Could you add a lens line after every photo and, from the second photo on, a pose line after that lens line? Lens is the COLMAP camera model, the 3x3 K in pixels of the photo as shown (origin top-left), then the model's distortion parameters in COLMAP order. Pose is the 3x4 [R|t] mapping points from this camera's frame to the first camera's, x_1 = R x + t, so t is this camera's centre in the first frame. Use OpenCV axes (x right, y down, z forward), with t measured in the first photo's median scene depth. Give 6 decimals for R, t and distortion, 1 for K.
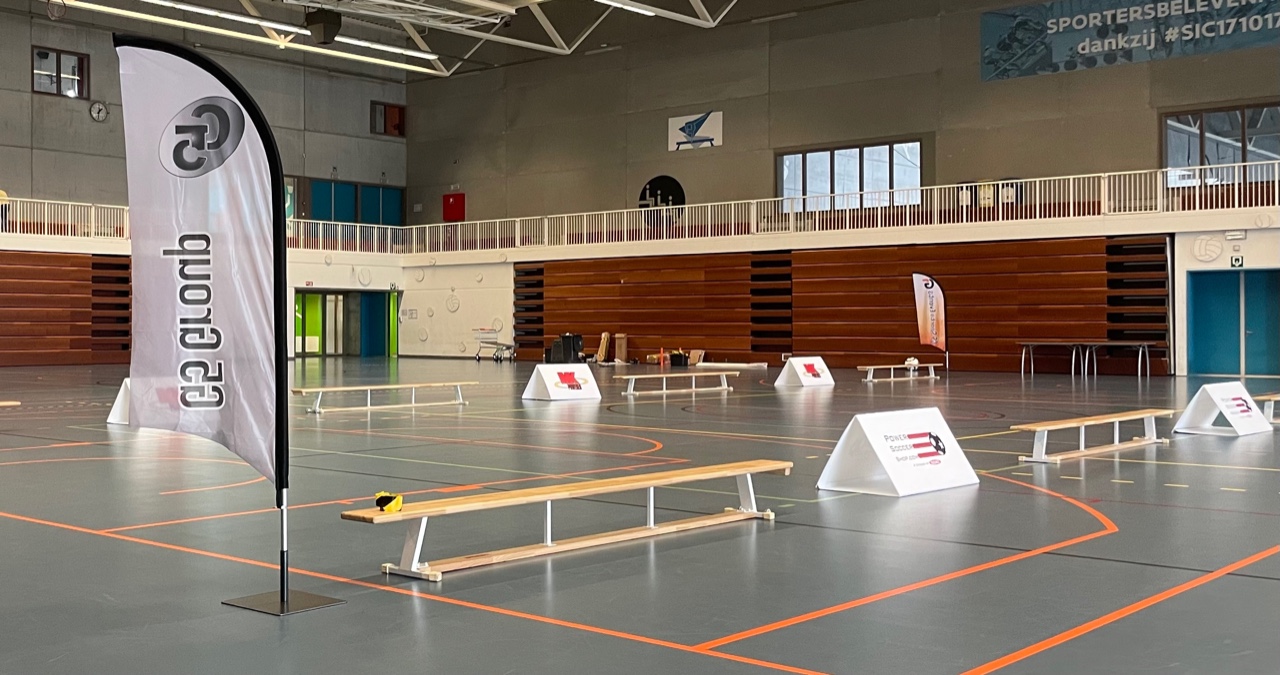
lens RADIAL K [[1322.9, 0, 350.7], [0, 1322.9, 335.4], [0, 0, 1]] dist [-0.003037, -0.027387]
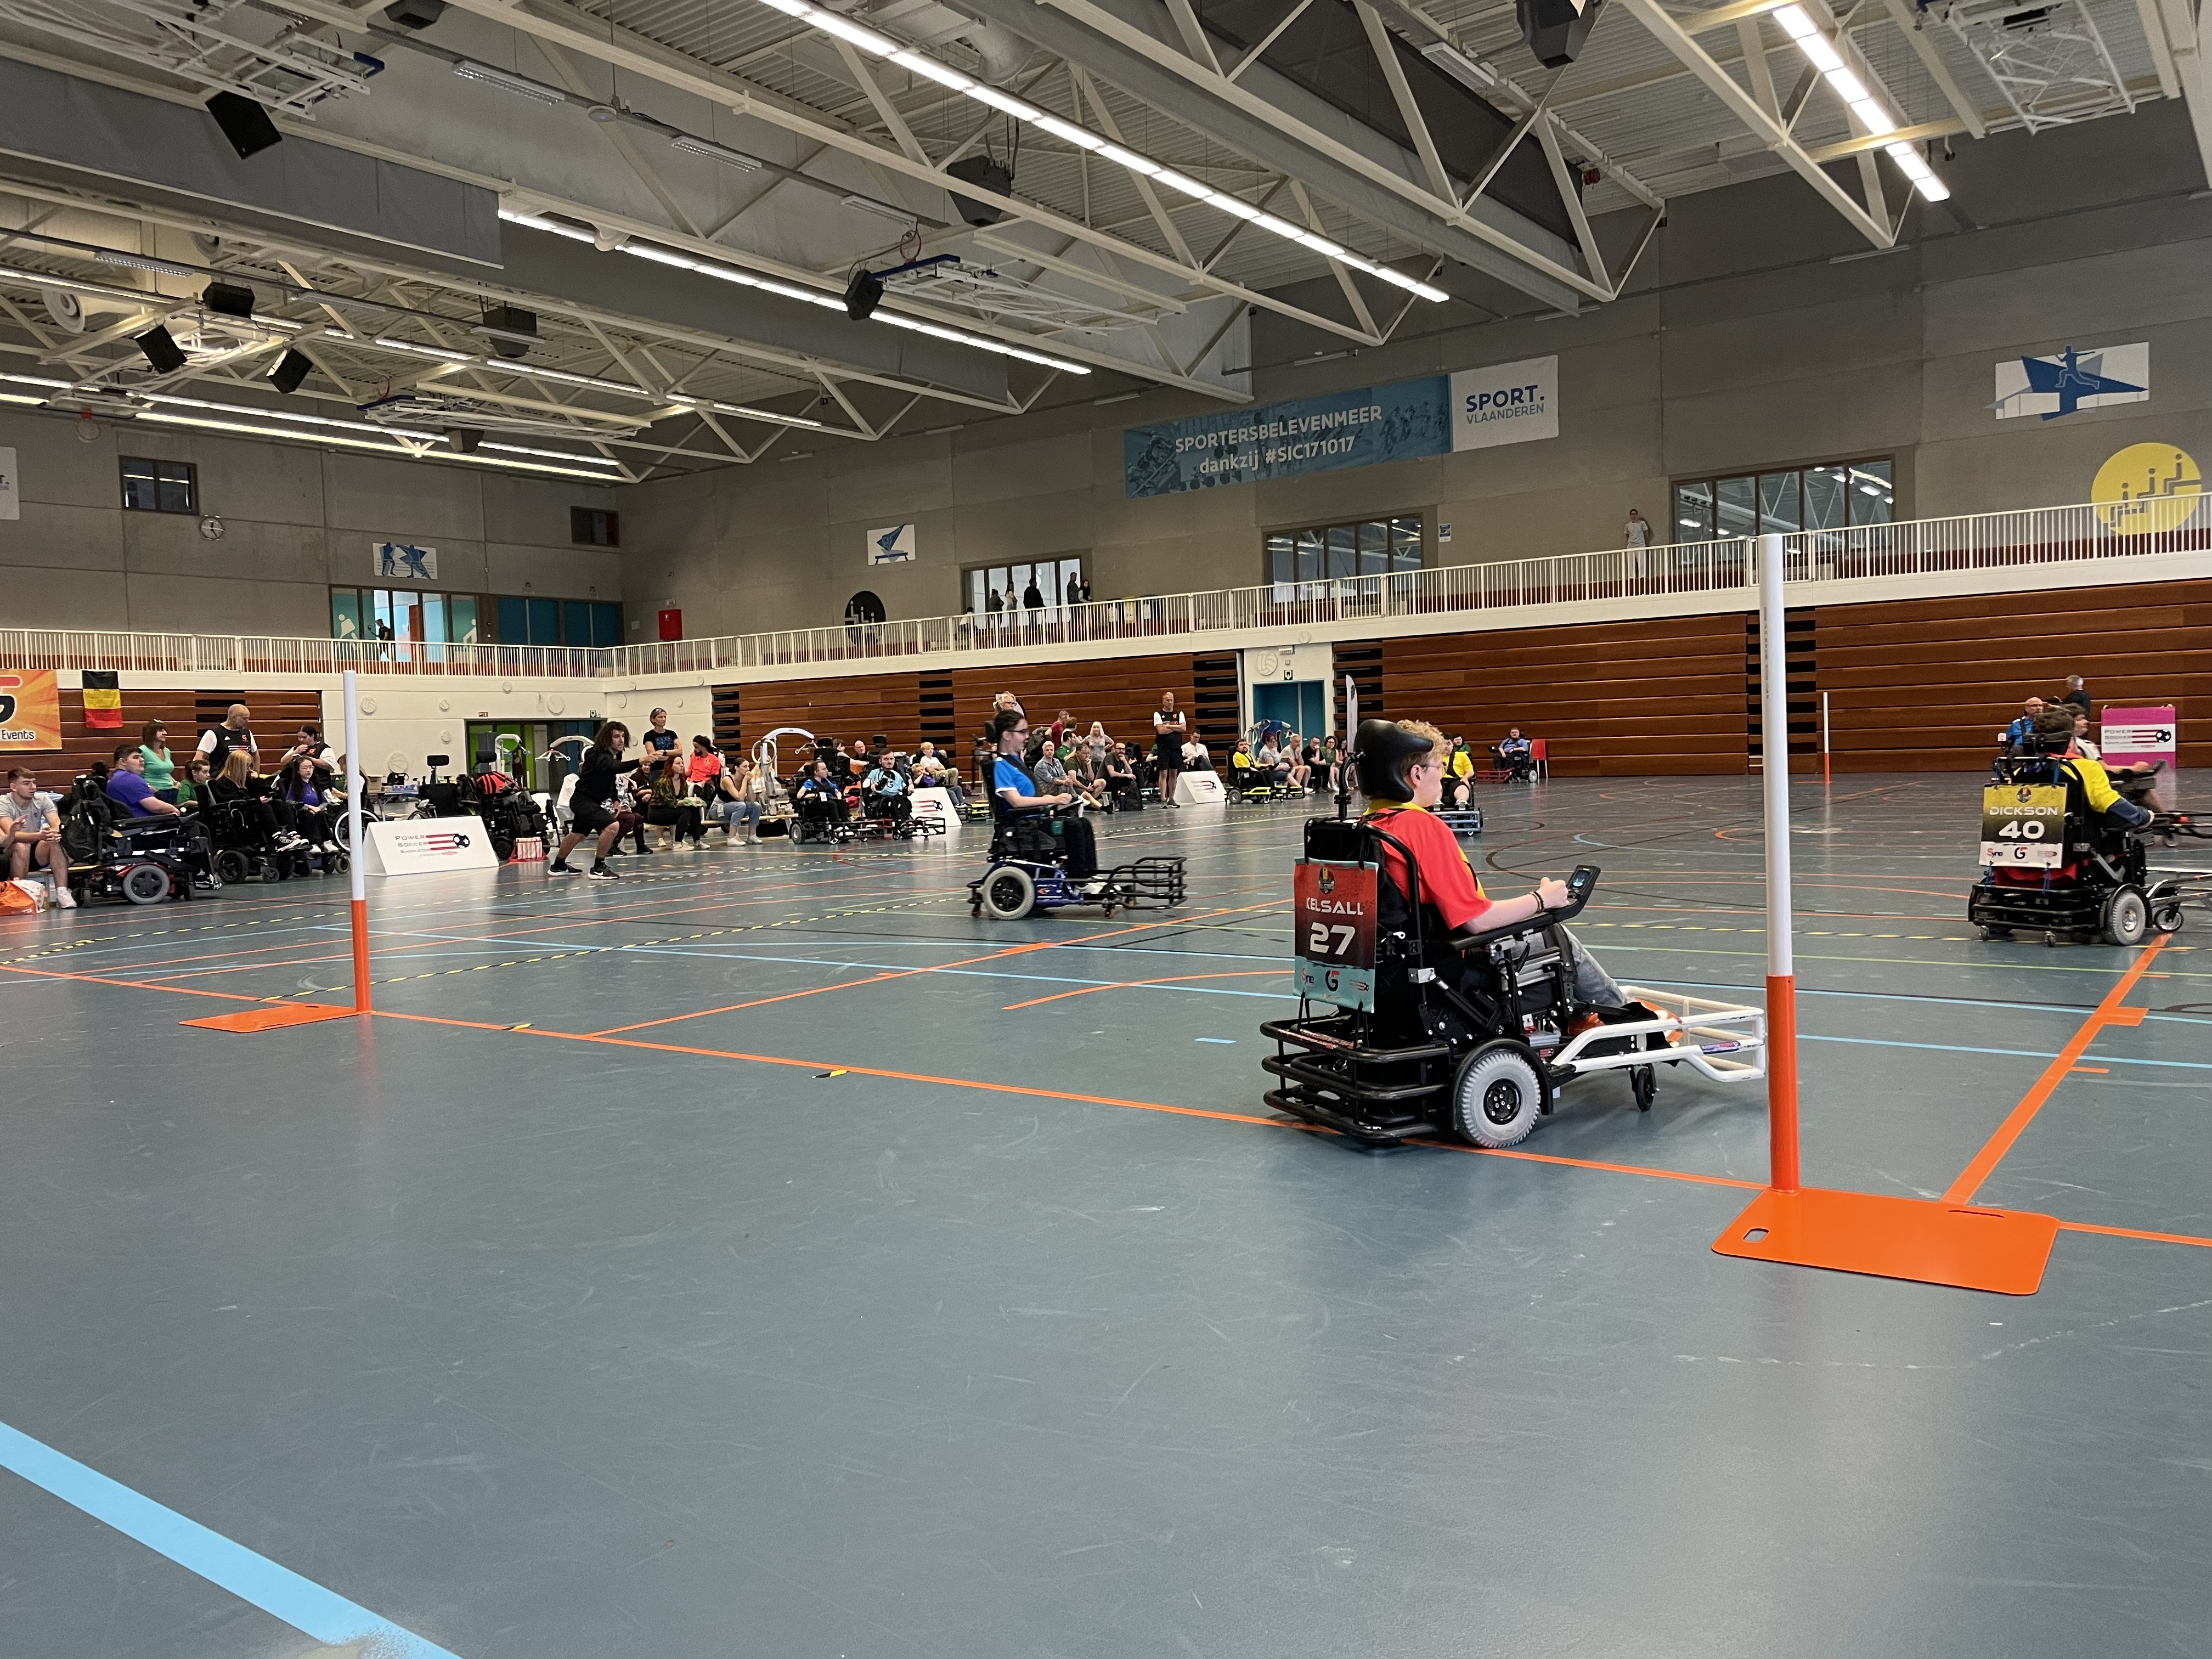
lens RADIAL K [[1652.0, 0, 1095.3], [0, 1652.0, 819.9], [0, 0, 1]] dist [0.091067, -0.121247]
pose [[0.982748, -0.041468, 0.180243, 0.180513], [0.034790, 0.998591, 0.040059, 0.002217], [-0.181651, -0.033097, 0.982806, -0.218447]]
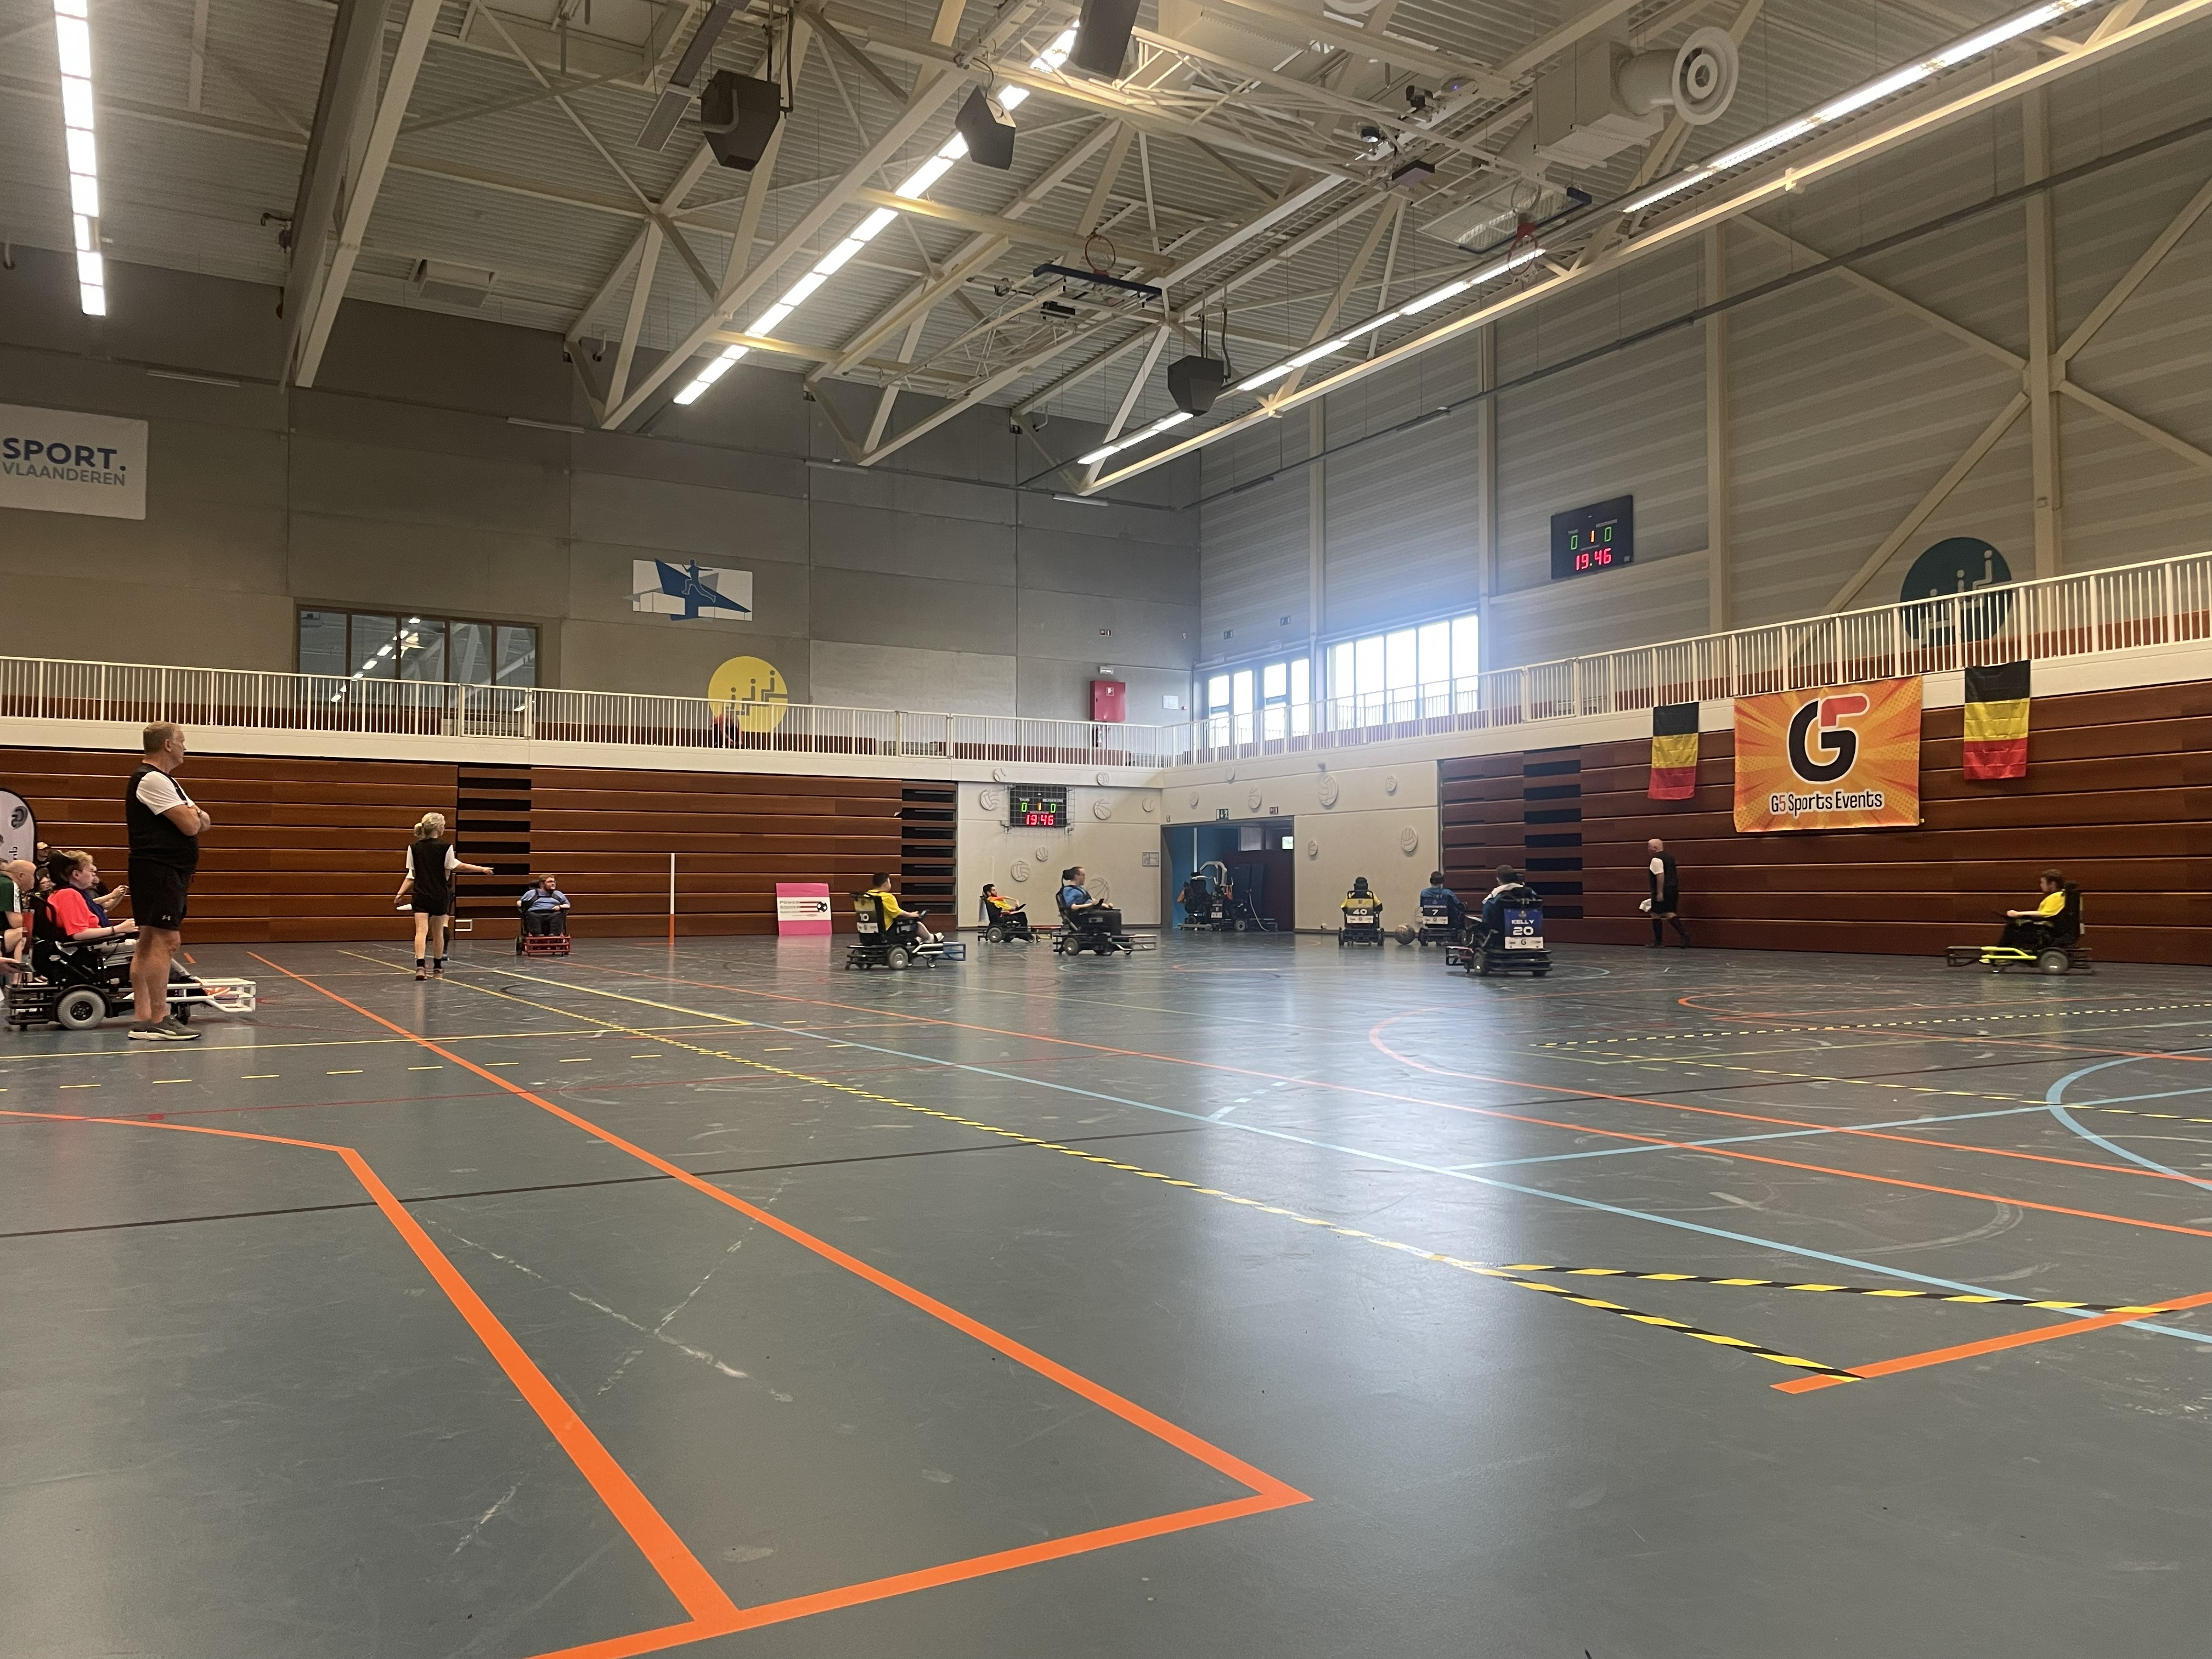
lens RADIAL K [[1679.6, 0, 1113.6], [0, 1679.6, 798.2], [0, 0, 1]] dist [0.112768, -0.148070]
pose [[-0.223197, -0.059987, -0.972926, 0.330440], [-0.007267, 0.998179, -0.059877, 0.004474], [0.974746, -0.006294, -0.223227, 0.733343]]
